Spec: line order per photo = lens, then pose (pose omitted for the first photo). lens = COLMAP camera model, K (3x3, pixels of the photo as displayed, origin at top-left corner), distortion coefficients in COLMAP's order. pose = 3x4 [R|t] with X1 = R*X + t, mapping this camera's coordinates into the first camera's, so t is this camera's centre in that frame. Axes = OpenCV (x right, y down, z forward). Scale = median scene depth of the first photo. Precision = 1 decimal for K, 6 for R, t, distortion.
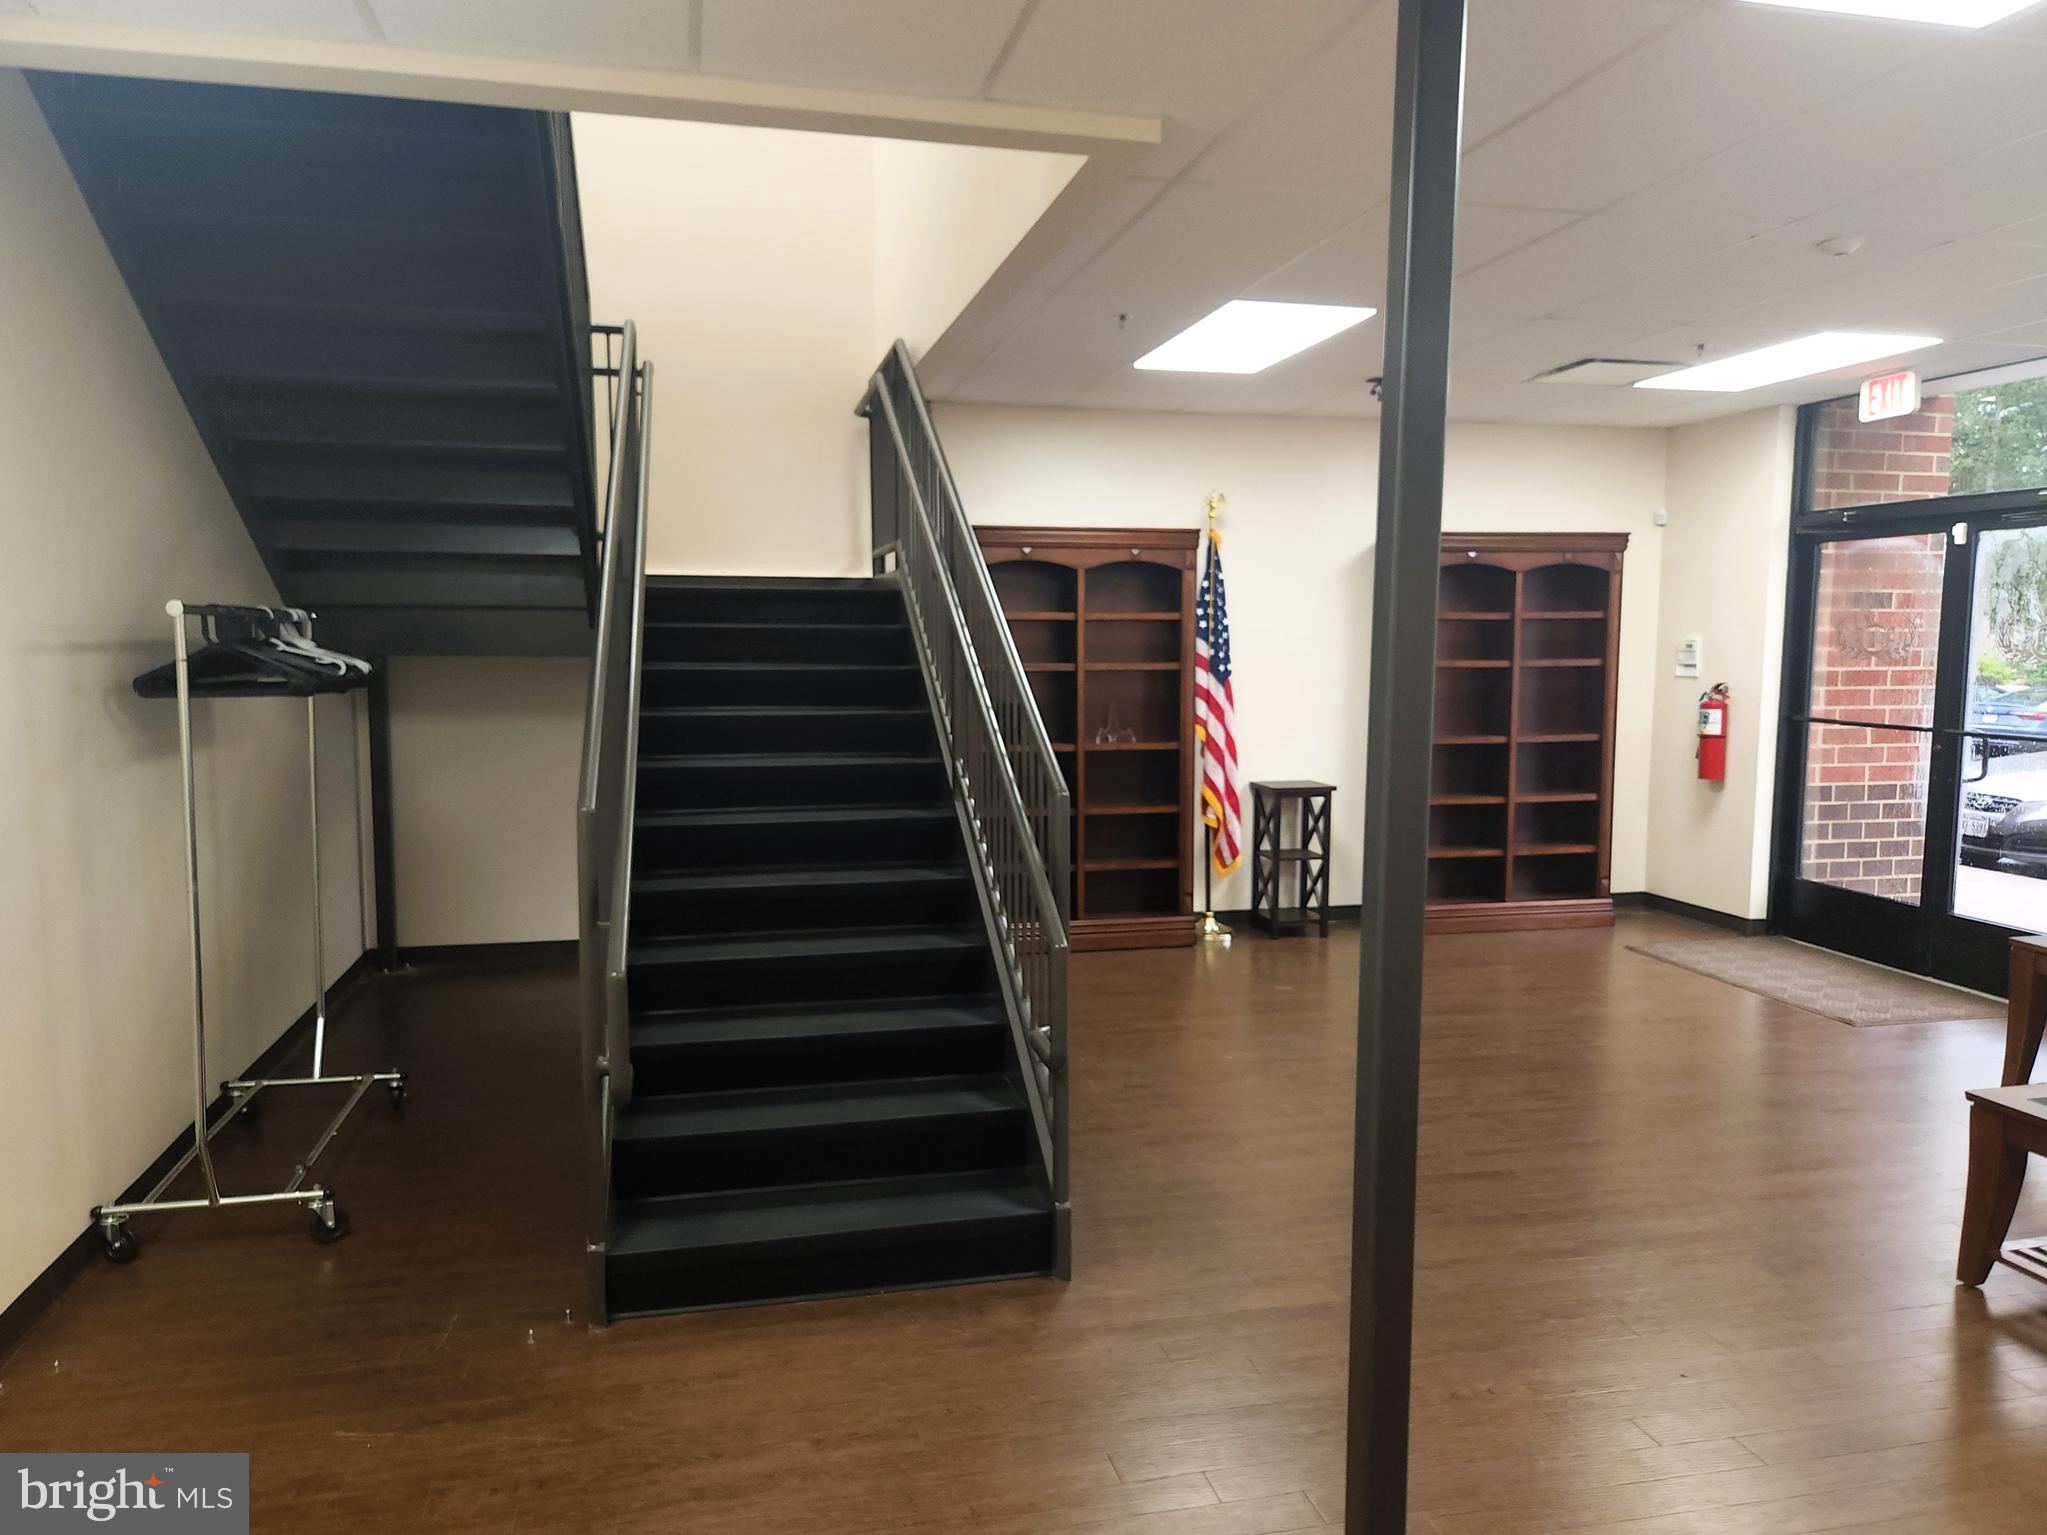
lens RADIAL K [[1423.4, 0, 1023.5], [0, 1423.4, 767.5], [0, 0, 1]] dist [0.047707, -0.002847]
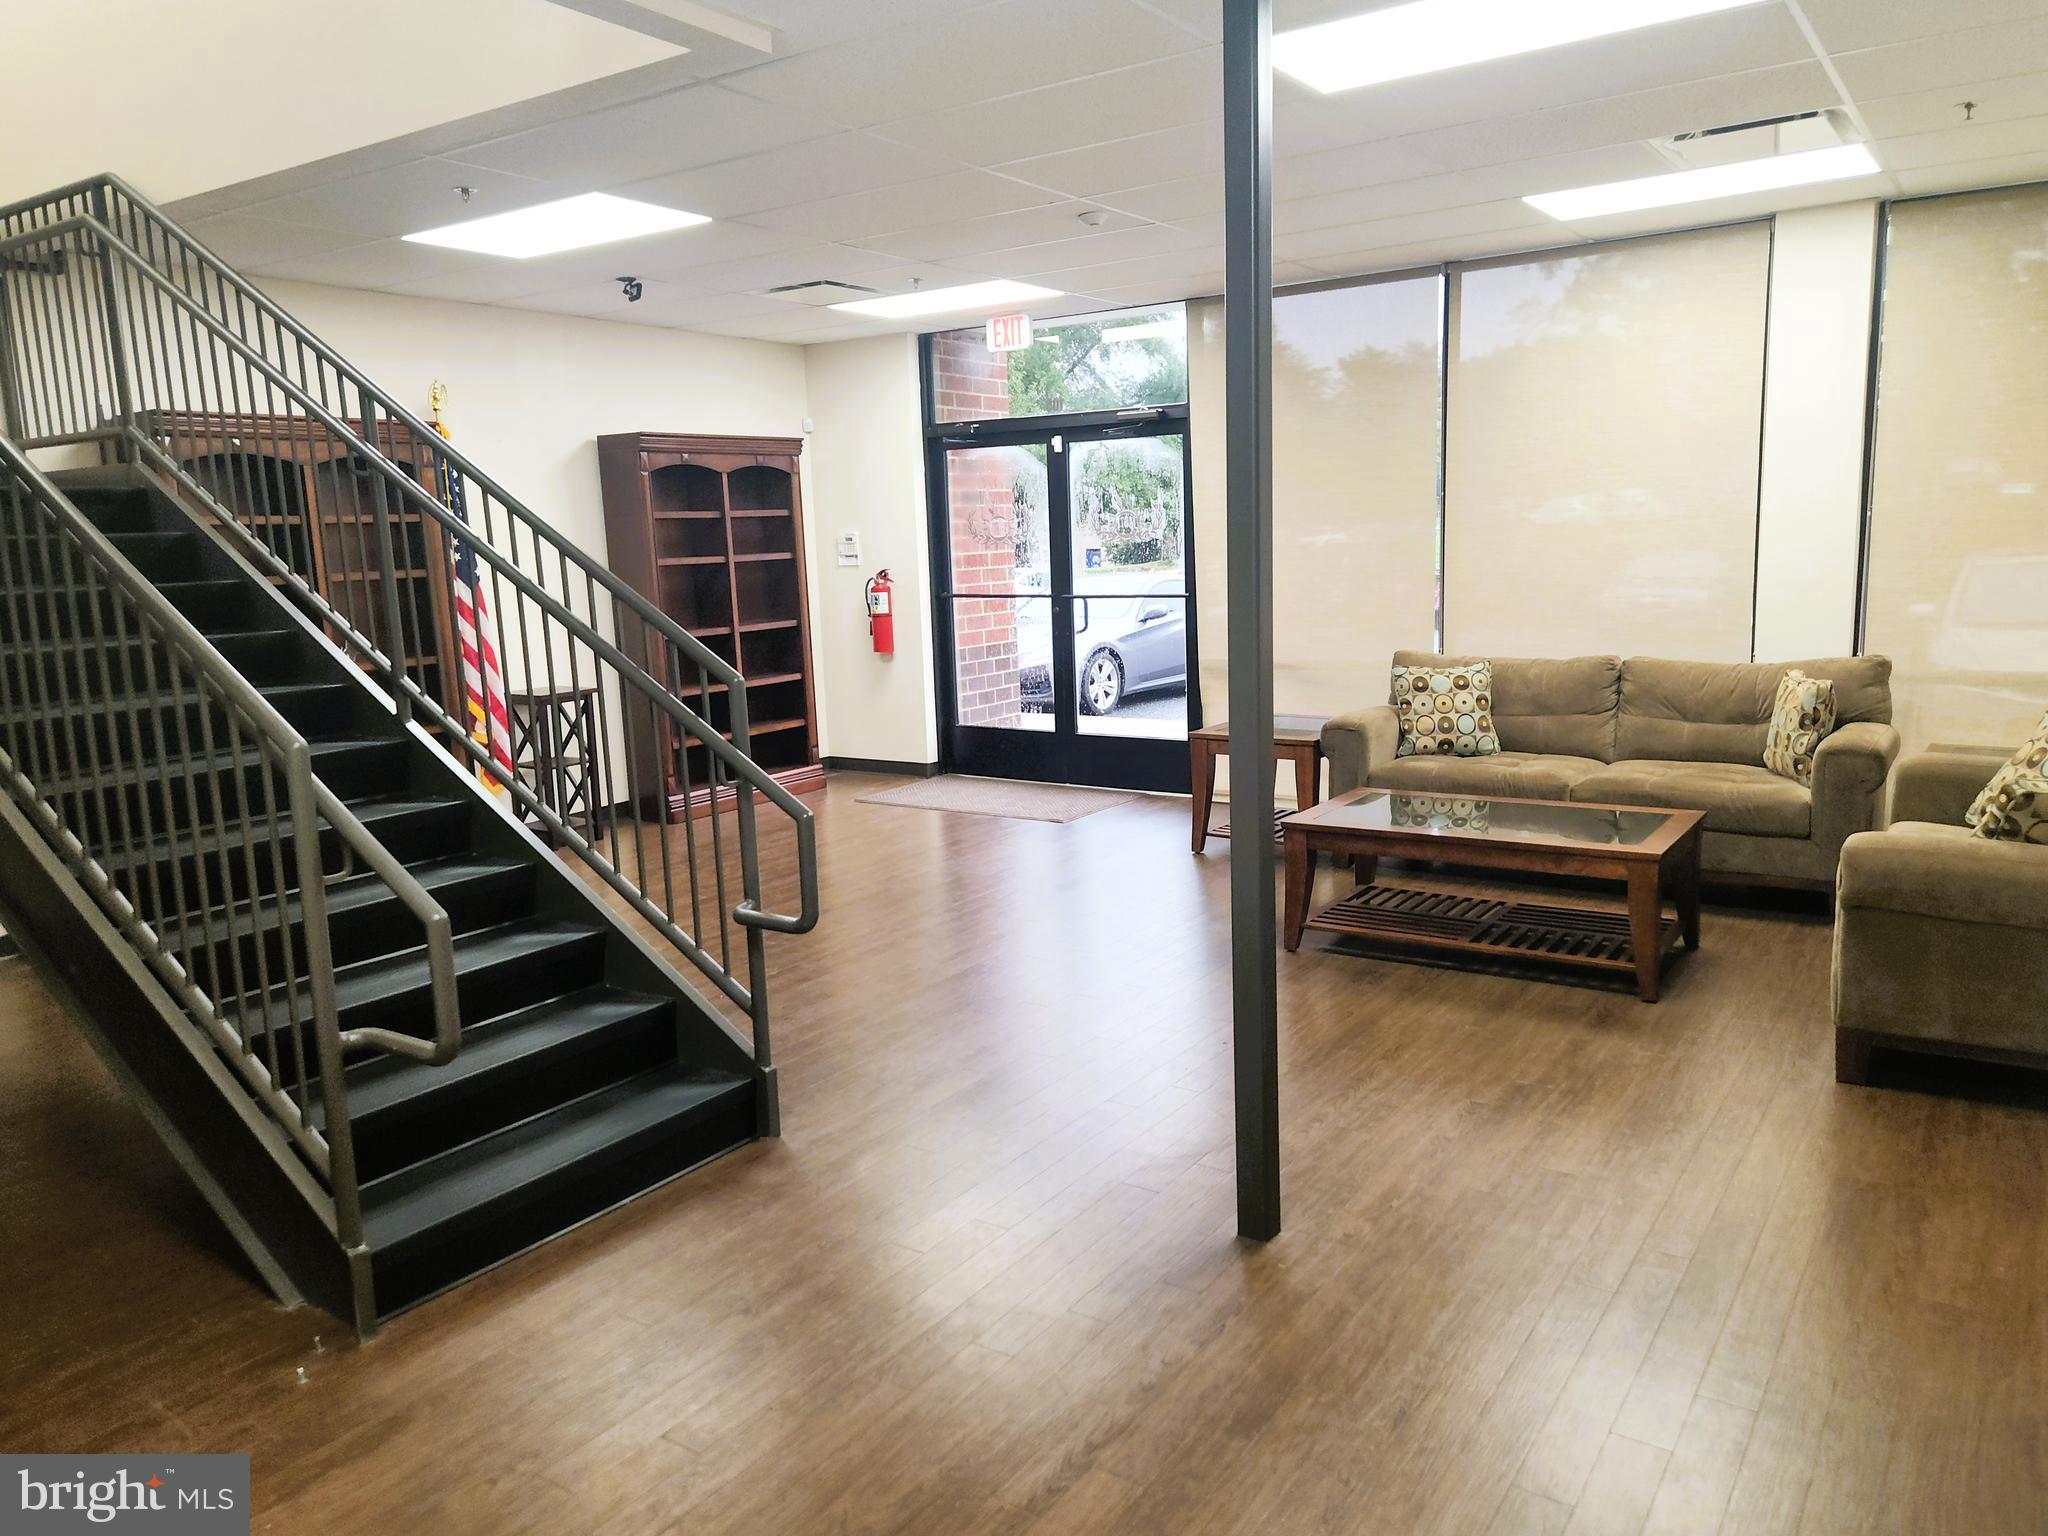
lens RADIAL K [[1471.6, 0, 1024.0], [0, 1471.6, 768.0], [0, 0, 1]] dist [0.058658, -0.001647]
pose [[0.733297, -0.136353, 0.666096, -0.257082], [0.098130, 0.990652, 0.094761, -0.000530], [-0.672790, -0.004124, 0.739822, 0.027684]]
